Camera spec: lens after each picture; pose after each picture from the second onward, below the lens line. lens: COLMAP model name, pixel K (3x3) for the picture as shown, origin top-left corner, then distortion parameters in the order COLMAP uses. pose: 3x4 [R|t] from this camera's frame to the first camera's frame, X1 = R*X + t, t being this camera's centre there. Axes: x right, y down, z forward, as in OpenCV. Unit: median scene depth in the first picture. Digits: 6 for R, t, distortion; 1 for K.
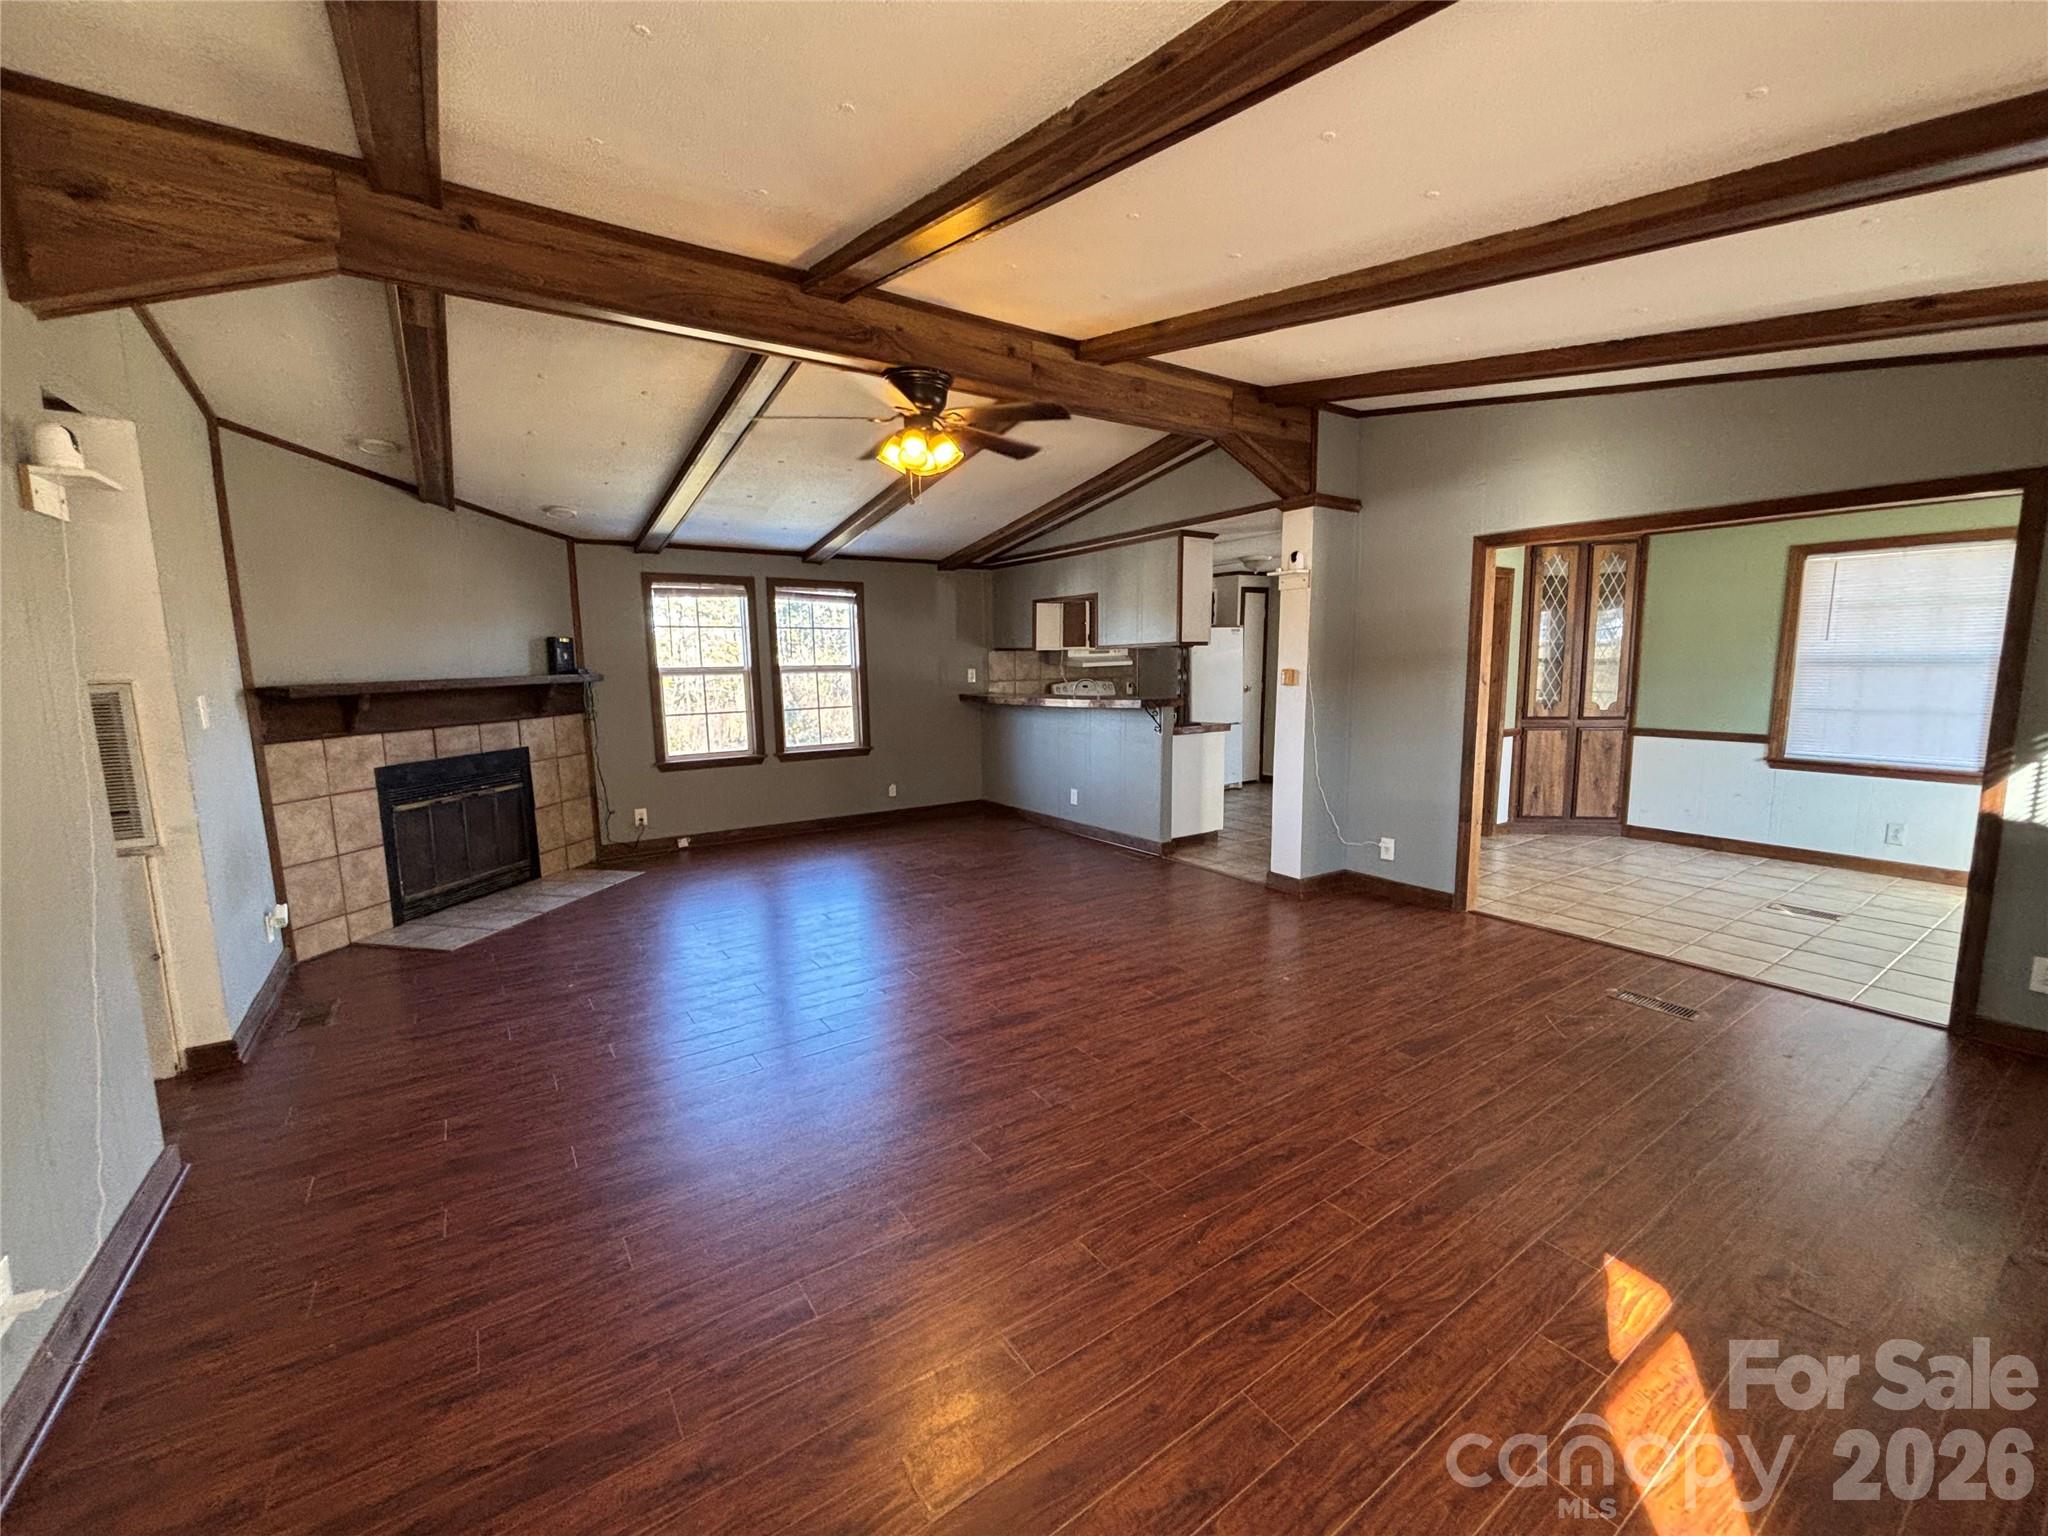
lens RADIAL K [[827.4, 0, 1019.0], [0, 827.4, 764.5], [0, 0, 1]] dist [0.004955, -0.001082]
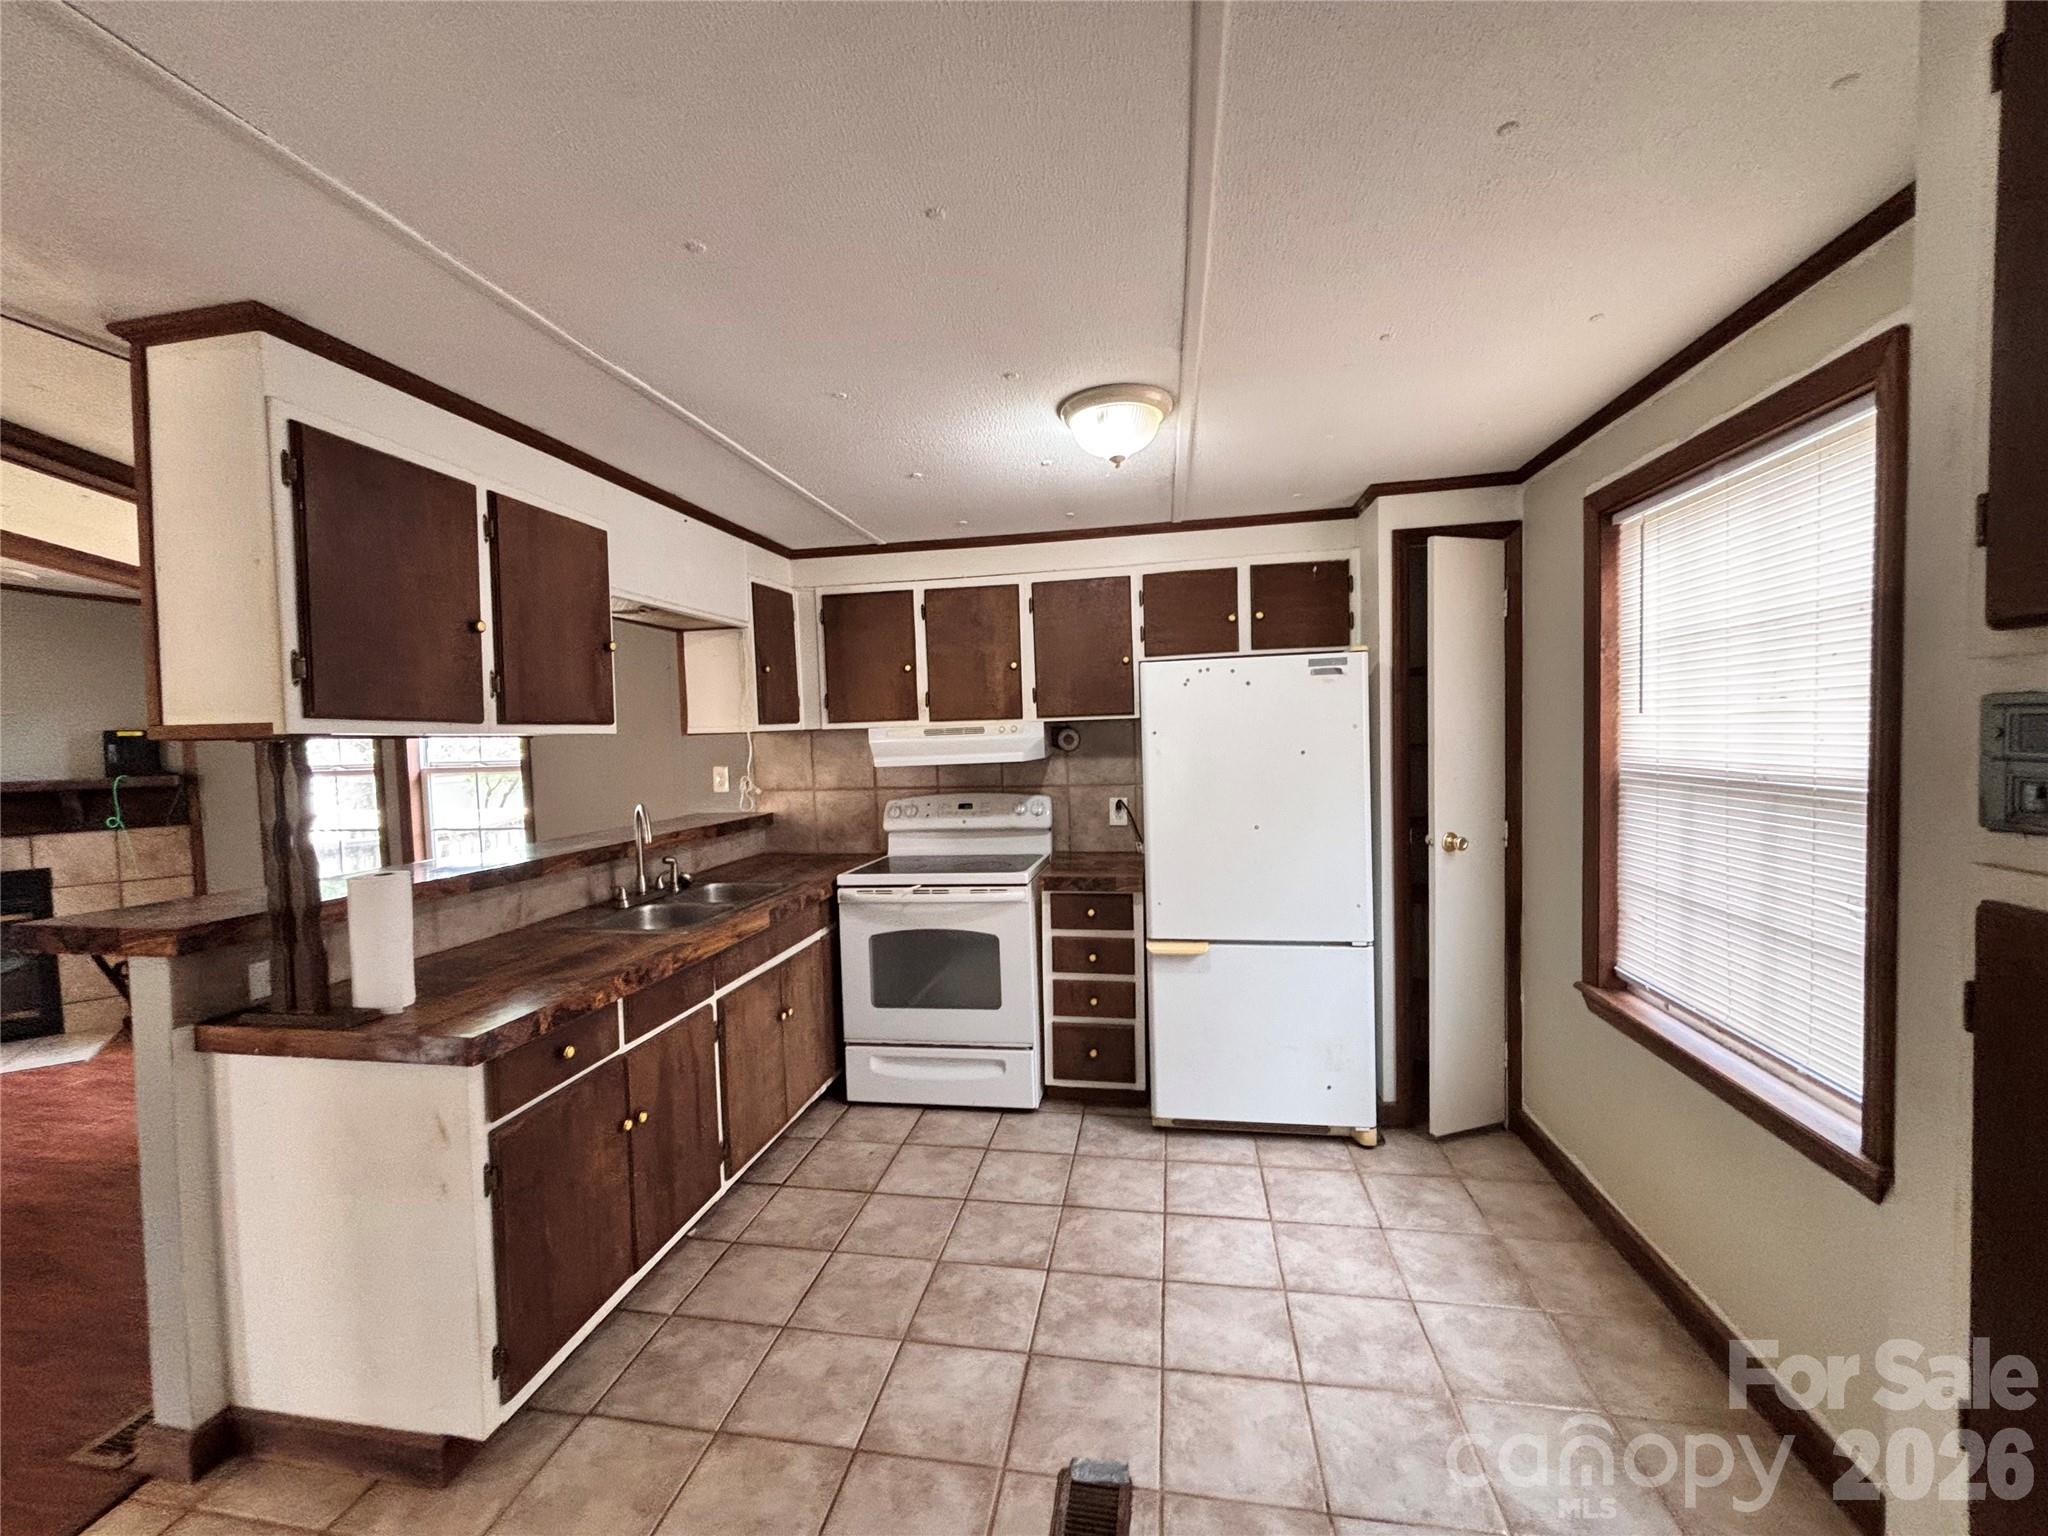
lens RADIAL K [[827.4, 0, 1022.6], [0, 827.4, 766.7], [0, 0, 1]] dist [0.004955, -0.001082]
pose [[0.716074, 0.023760, -0.697619, 0.631410], [-0.070066, 0.996819, -0.037970, -0.153564], [0.694498, 0.076069, 0.715462, 1.063175]]
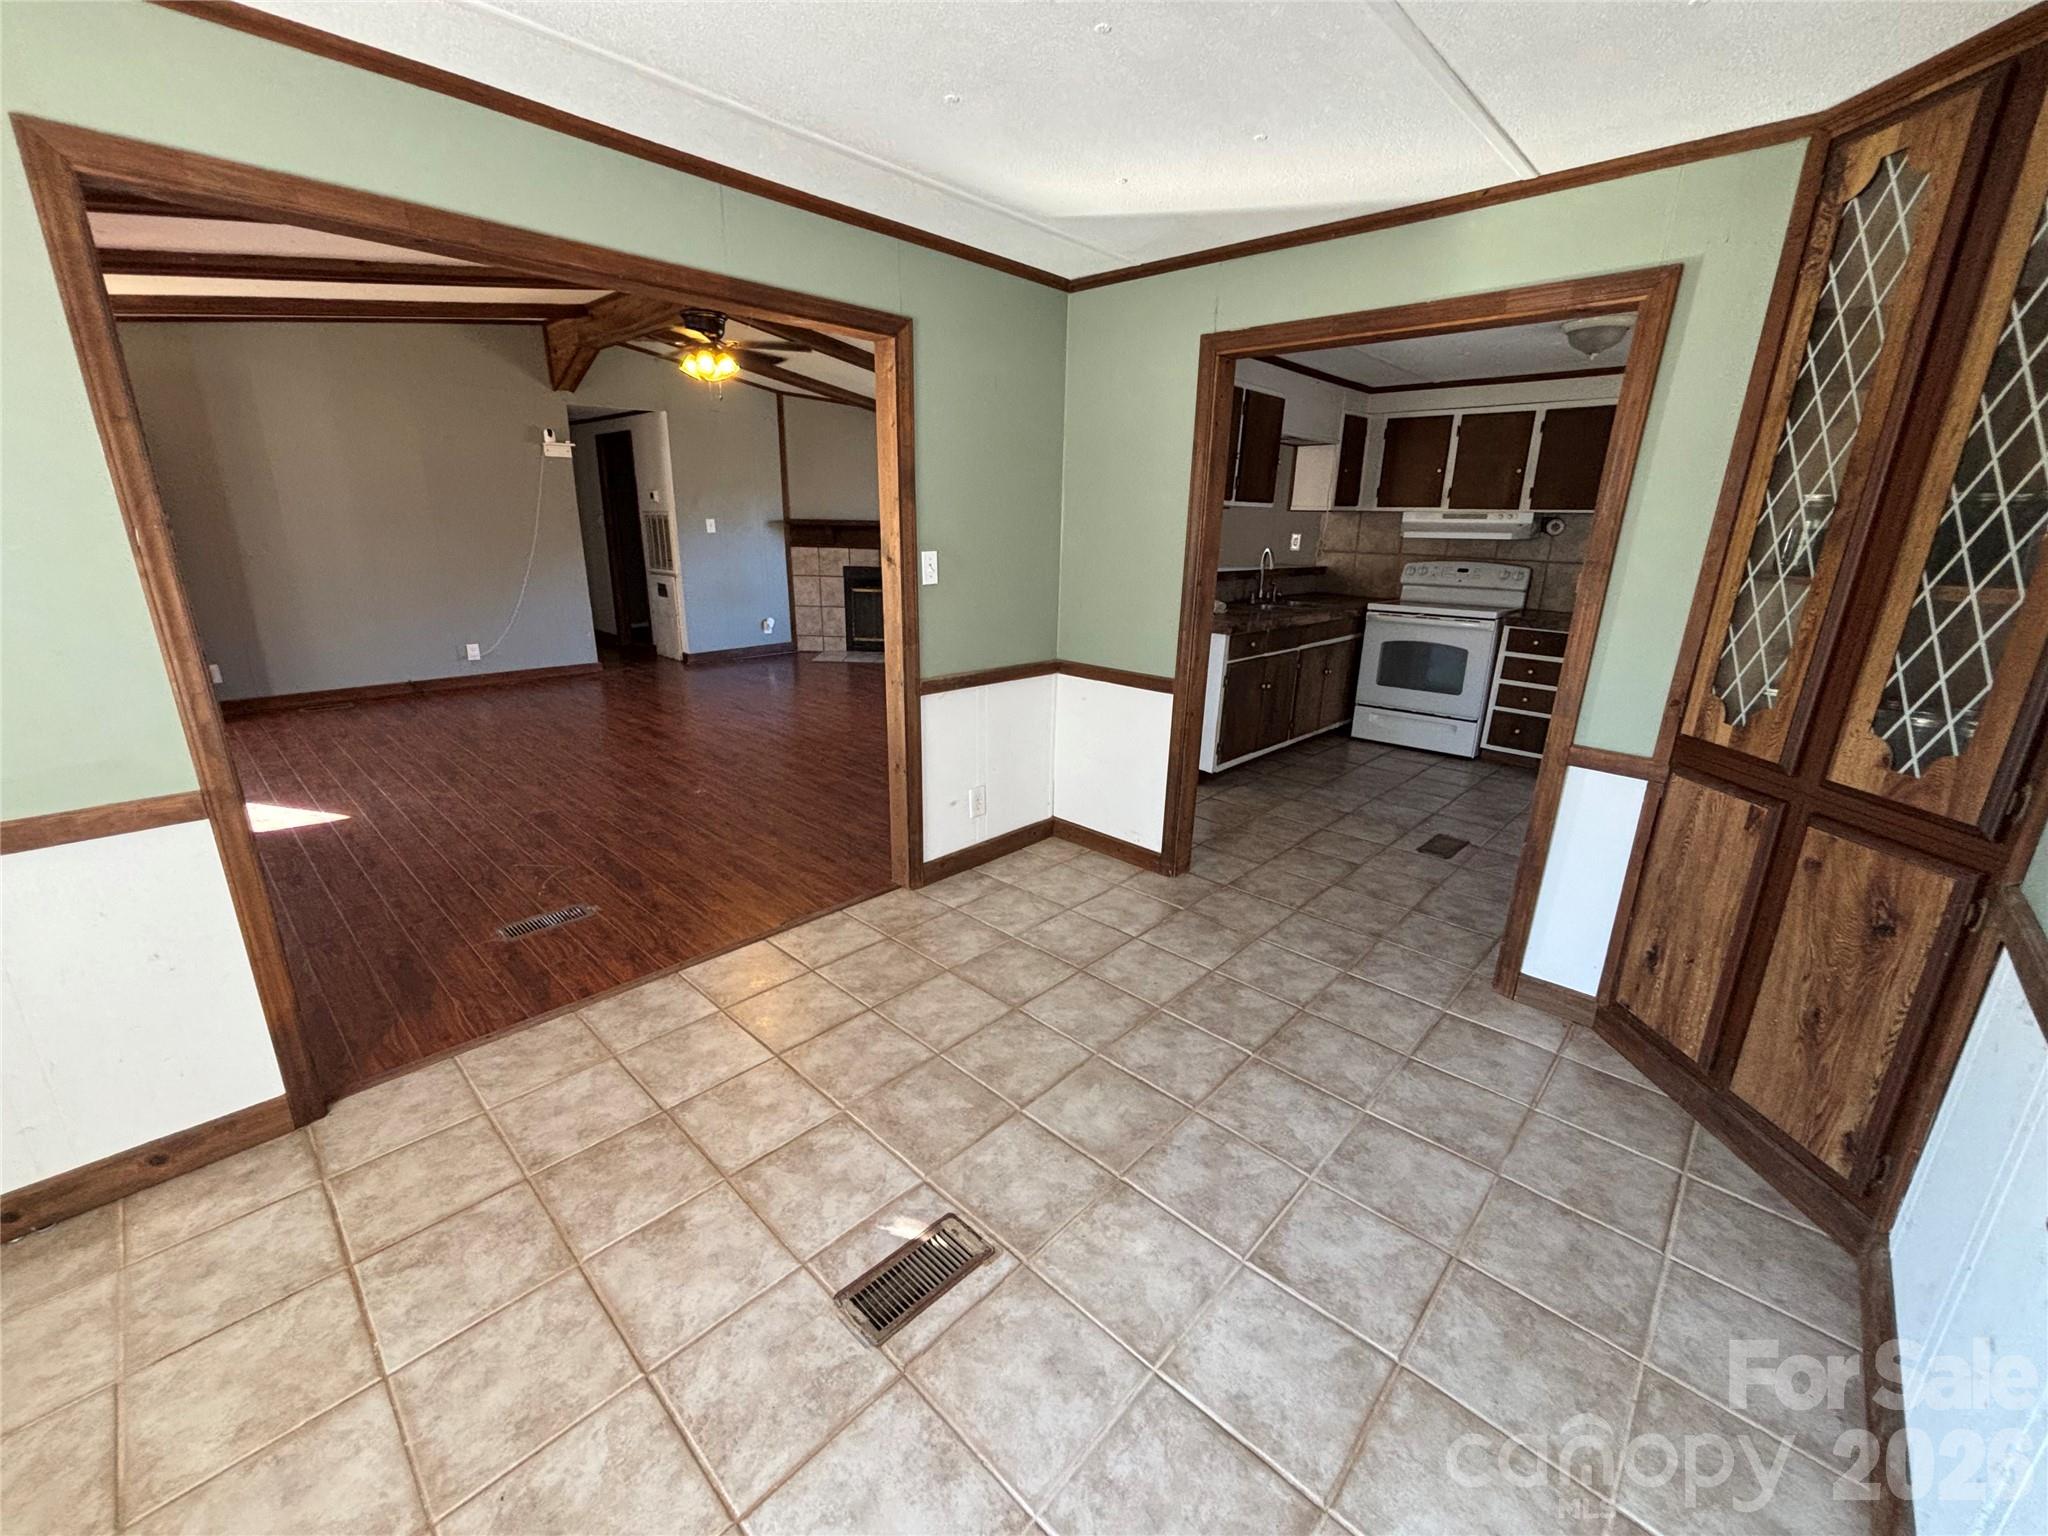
lens RADIAL K [[827.4, 0, 1028.7], [0, 827.4, 764.2], [0, 0, 1]] dist [0.004955, -0.001082]
pose [[0.219672, 0.297292, -0.929173, 1.010183], [-0.148043, 0.951565, 0.269457, -0.112547], [0.964276, 0.078365, 0.253044, 0.776825]]
